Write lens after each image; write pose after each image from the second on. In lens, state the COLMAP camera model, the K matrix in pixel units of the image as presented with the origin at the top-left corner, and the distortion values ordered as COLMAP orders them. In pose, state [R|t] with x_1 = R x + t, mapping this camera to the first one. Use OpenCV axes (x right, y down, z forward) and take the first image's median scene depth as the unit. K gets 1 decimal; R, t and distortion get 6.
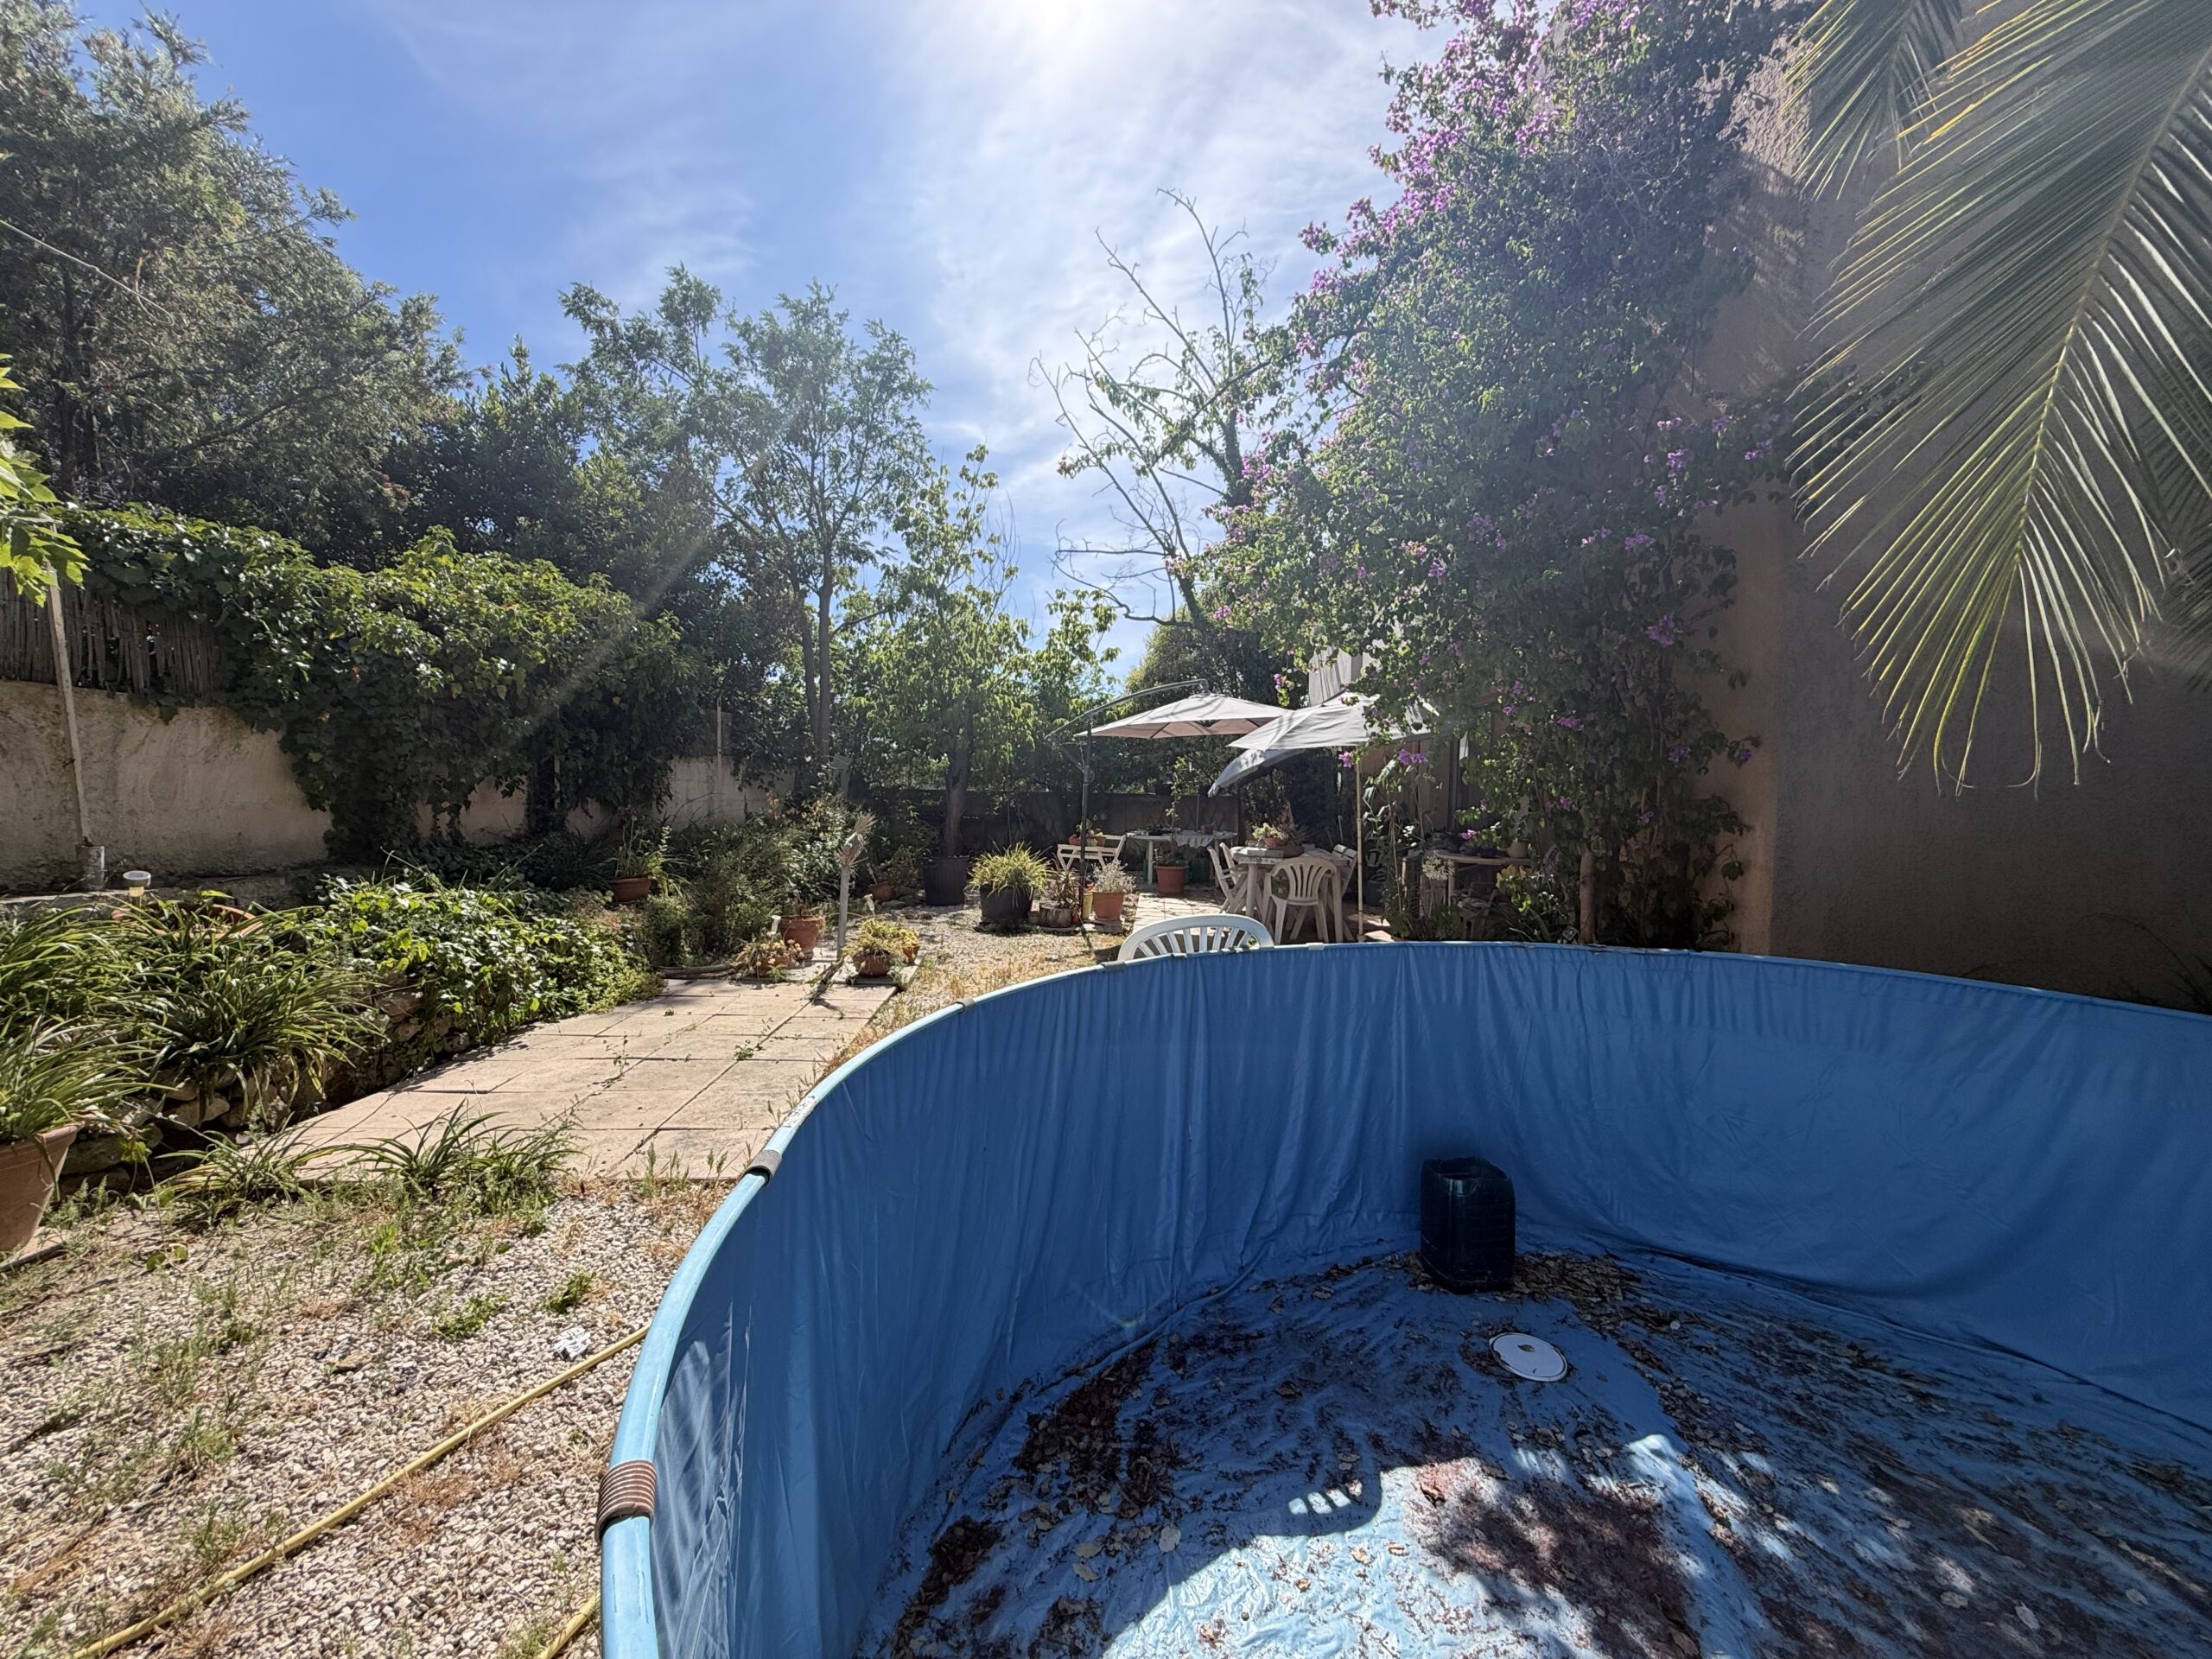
lens RADIAL K [[880.1, 0, 1106.0], [0, 880.1, 829.5], [0, 0, 1]] dist [-0.000749, 0.000624]
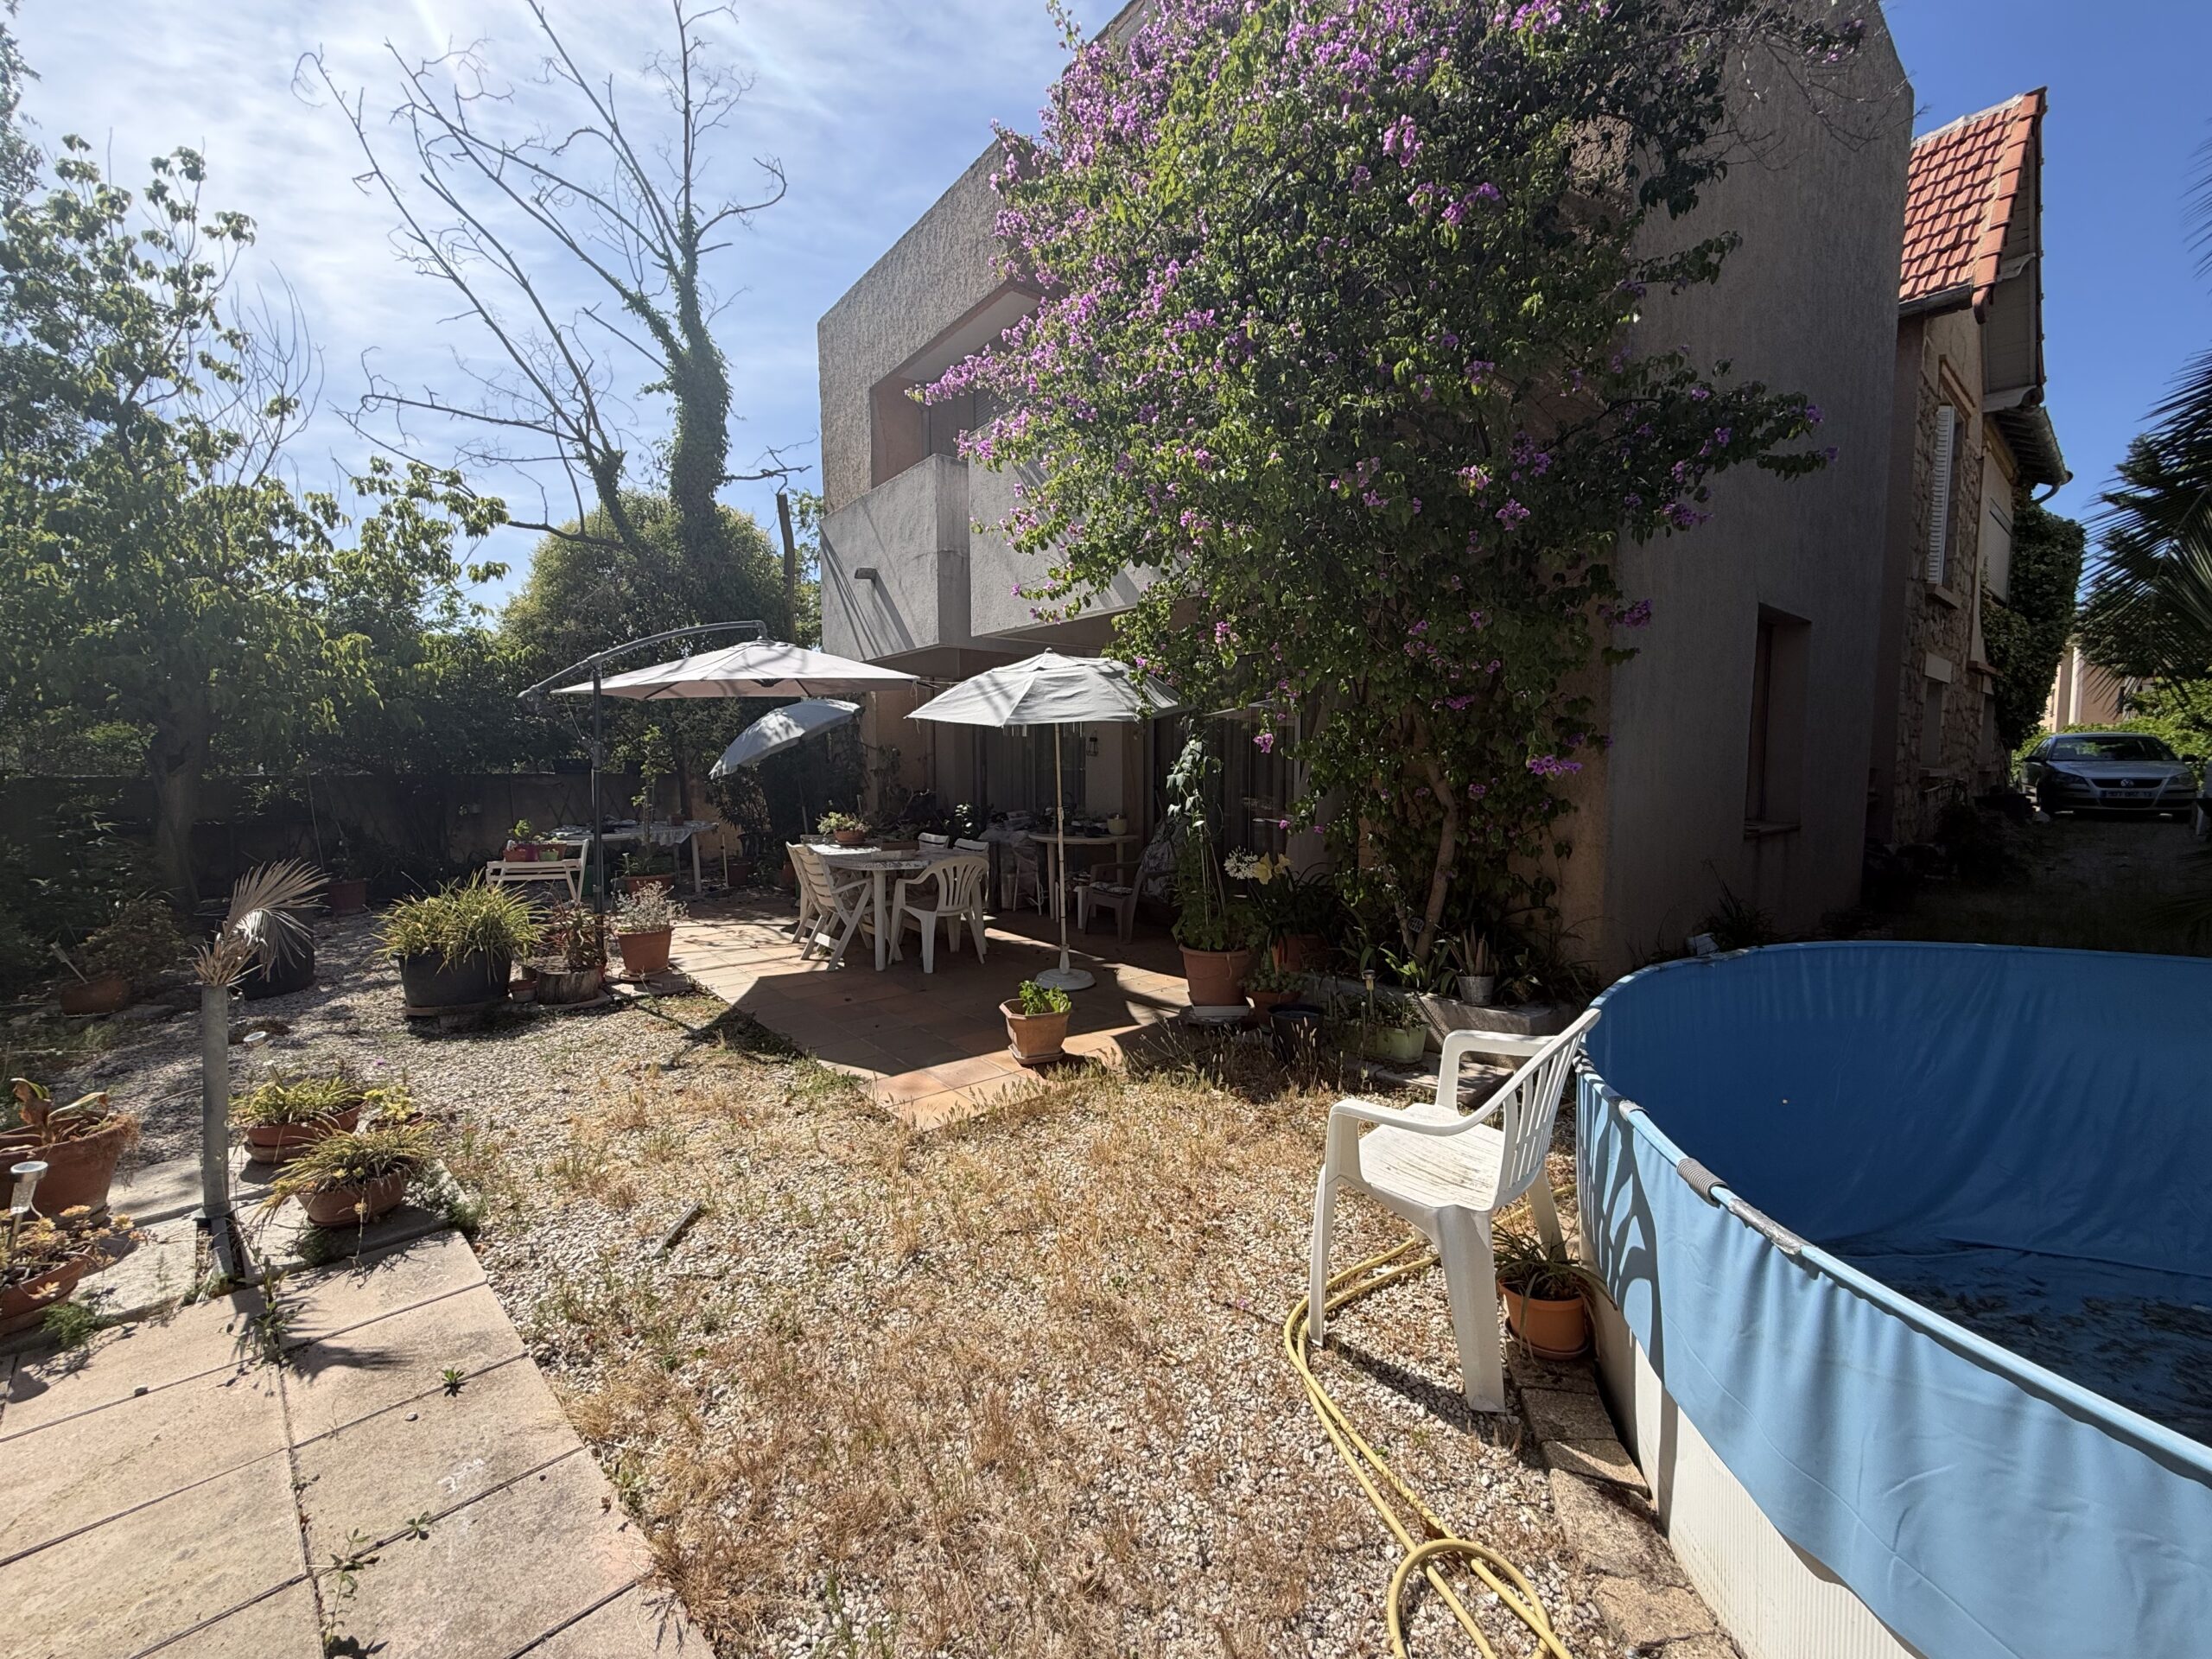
lens RADIAL K [[880.1, 0, 1106.0], [0, 880.1, 829.5], [0, 0, 1]] dist [-0.000749, 0.000624]
pose [[0.734836, -0.070161, 0.674606, -0.119250], [0.043527, 0.997463, 0.056327, -0.017822], [-0.676846, -0.012028, 0.736026, 0.178863]]
